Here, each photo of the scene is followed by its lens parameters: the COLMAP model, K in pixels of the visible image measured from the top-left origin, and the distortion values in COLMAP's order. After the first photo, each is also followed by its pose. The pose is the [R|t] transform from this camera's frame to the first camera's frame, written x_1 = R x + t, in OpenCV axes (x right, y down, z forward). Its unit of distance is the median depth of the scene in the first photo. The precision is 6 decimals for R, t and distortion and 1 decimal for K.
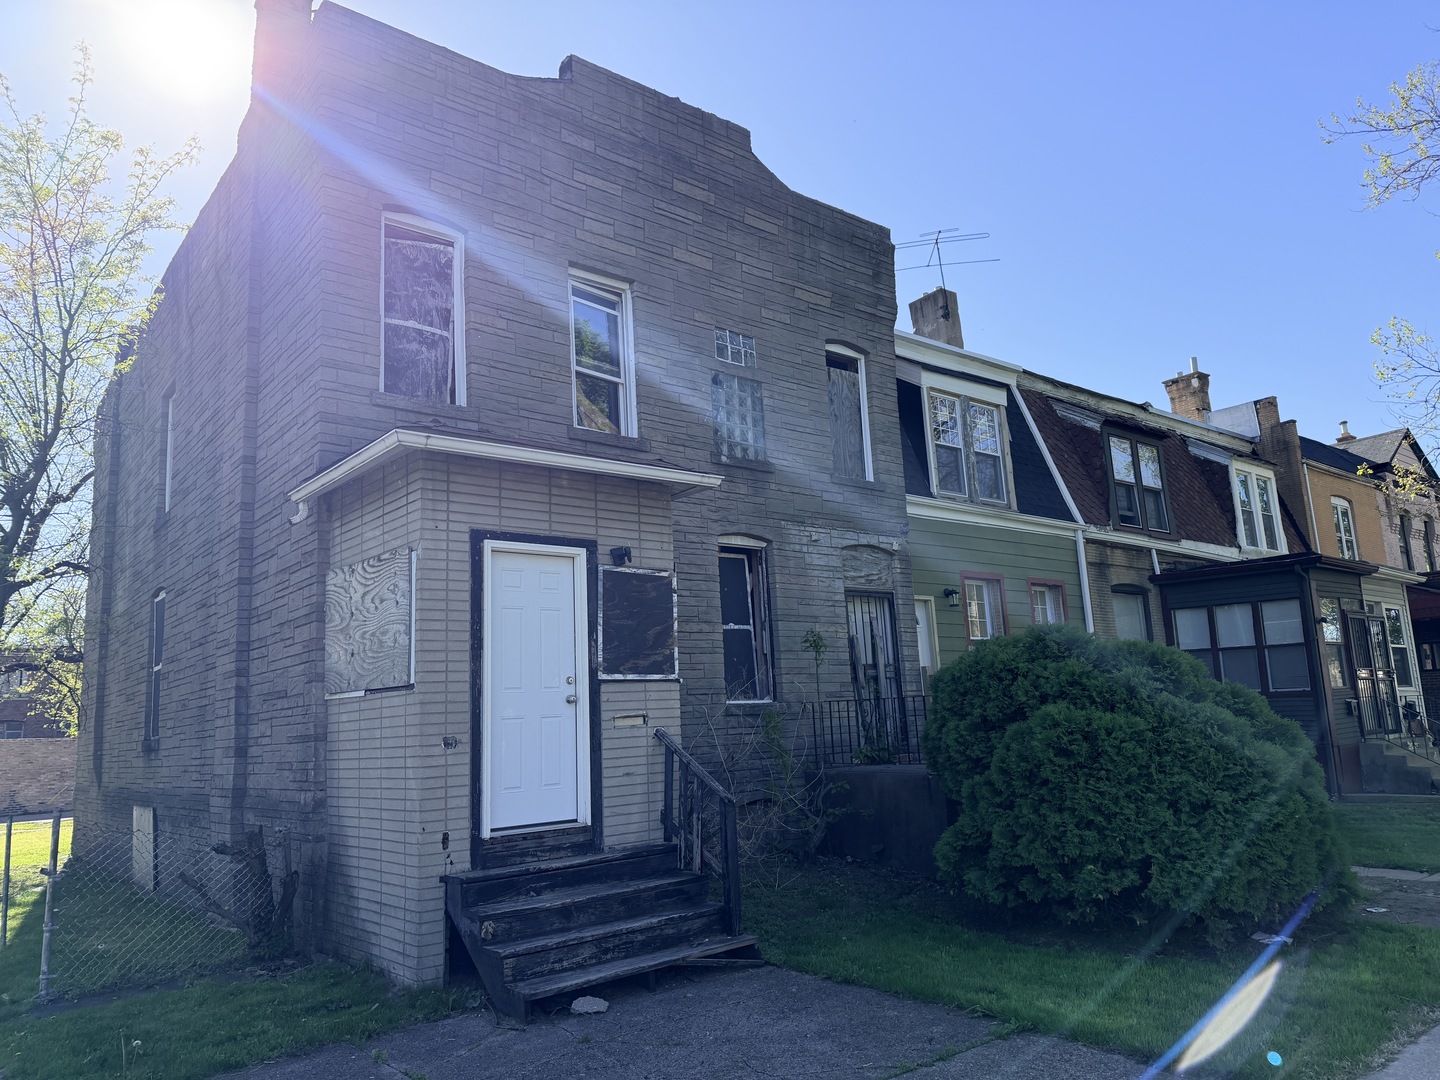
lens RADIAL K [[1013.6, 0, 719.5], [0, 1013.6, 534.8], [0, 0, 1]] dist [0.099686, -0.008095]
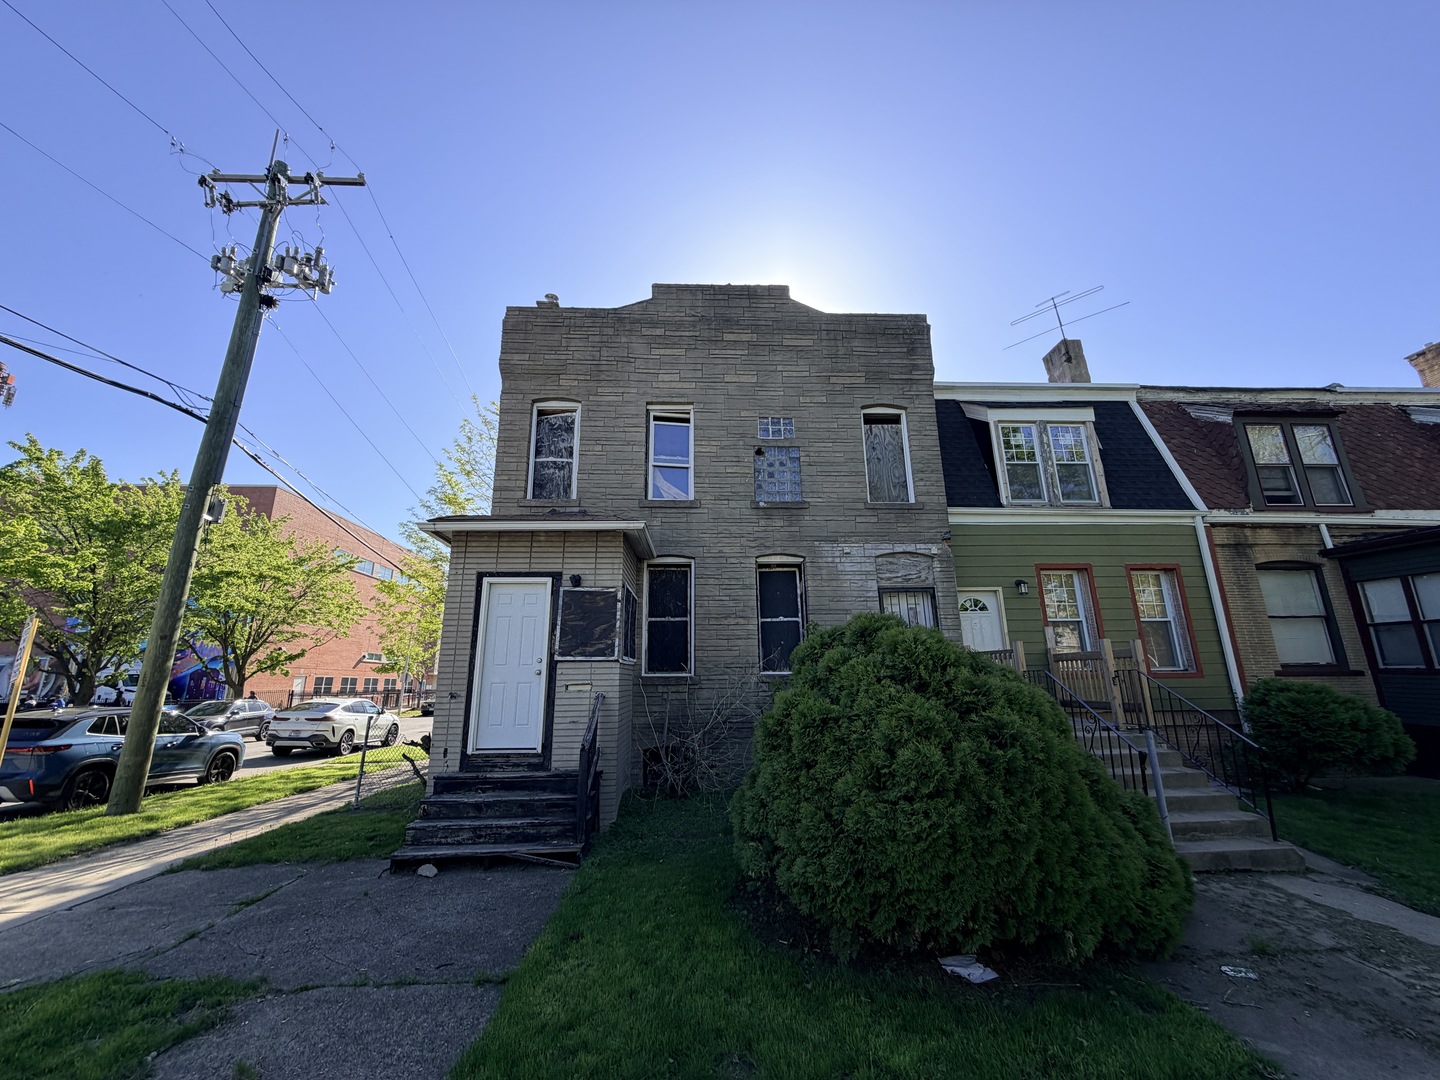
lens RADIAL K [[574.8, 0, 719.0], [0, 574.8, 528.4], [0, 0, 1]] dist [-0.001427, 0.002134]
pose [[0.799092, -0.118546, -0.589405, 0.422584], [0.084618, 0.992785, -0.084954, 0.024159], [0.595224, 0.018012, 0.803358, 0.284024]]
